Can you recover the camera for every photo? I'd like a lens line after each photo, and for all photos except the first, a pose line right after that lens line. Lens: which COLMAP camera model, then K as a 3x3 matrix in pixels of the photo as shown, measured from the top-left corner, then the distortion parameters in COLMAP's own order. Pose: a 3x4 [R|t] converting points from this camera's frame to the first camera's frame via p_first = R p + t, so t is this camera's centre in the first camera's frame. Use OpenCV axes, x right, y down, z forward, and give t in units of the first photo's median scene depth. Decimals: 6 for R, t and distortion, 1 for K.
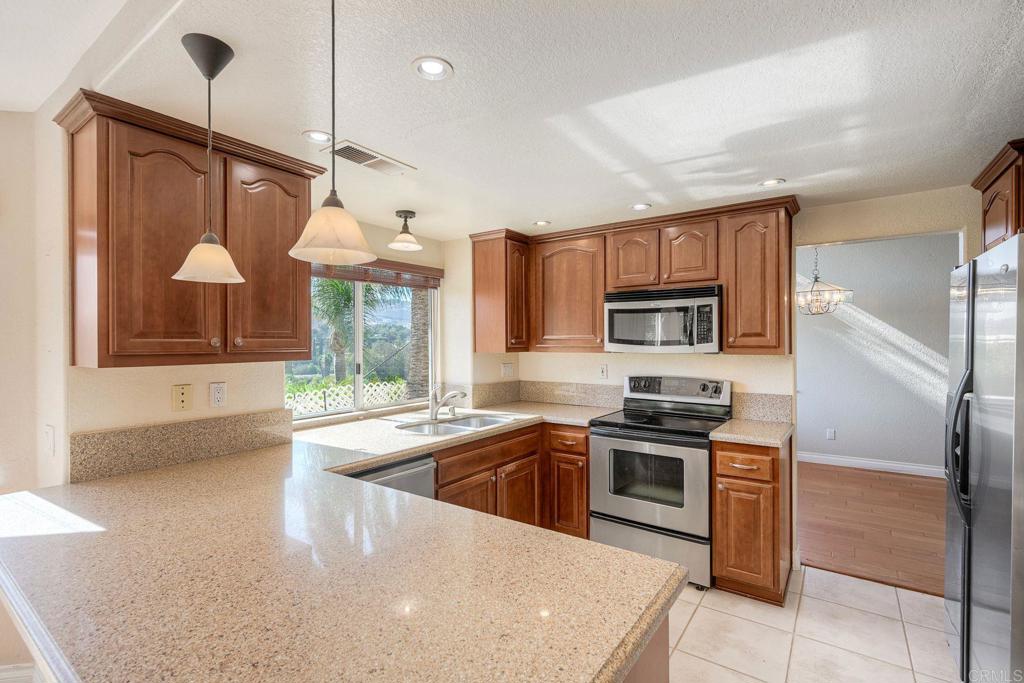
lens RADIAL K [[470.4, 0, 510.5], [0, 470.4, 339.5], [0, 0, 1]] dist [0.004408, 0.000956]
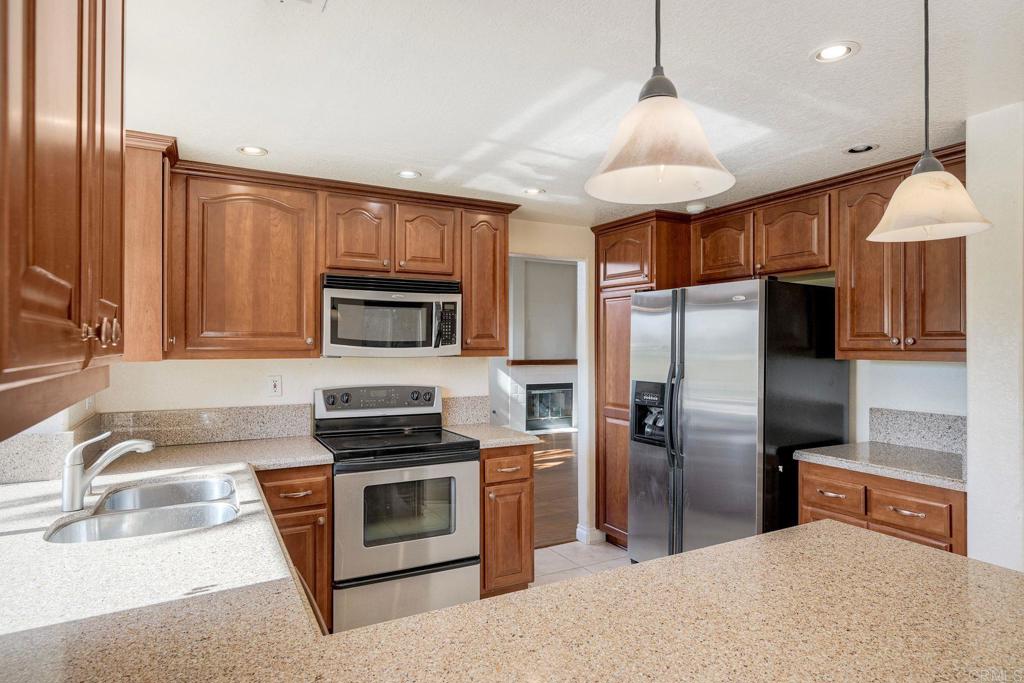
lens RADIAL K [[582.2, 0, 516.4], [0, 582.2, 340.7], [0, 0, 1]] dist [0.002322, -0.000804]
pose [[0.441459, 0.008336, 0.897242, -0.509659], [-0.007686, 0.999955, -0.005509, 0.005019], [-0.897248, -0.004464, 0.441504, 0.381894]]
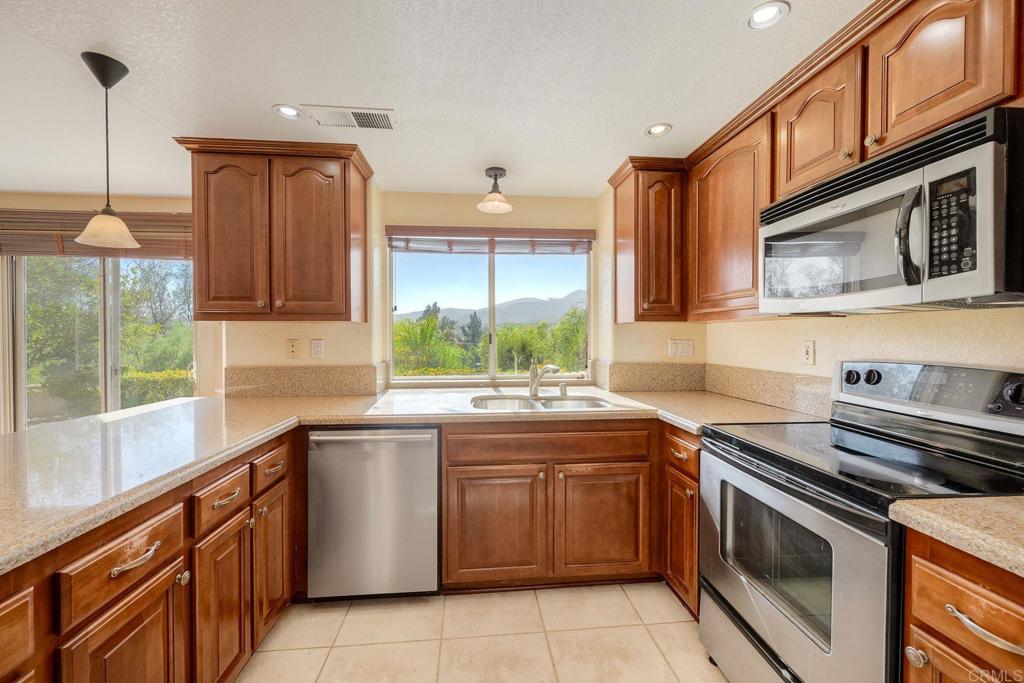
lens RADIAL K [[404.5, 0, 511.3], [0, 404.5, 340.6], [0, 0, 1]] dist [-0.002210, -0.000565]
pose [[0.653439, 0.013449, -0.756860, 0.414609], [0.001909, 0.999810, 0.019413, 0.053664], [0.756977, -0.014130, 0.653289, 0.490538]]
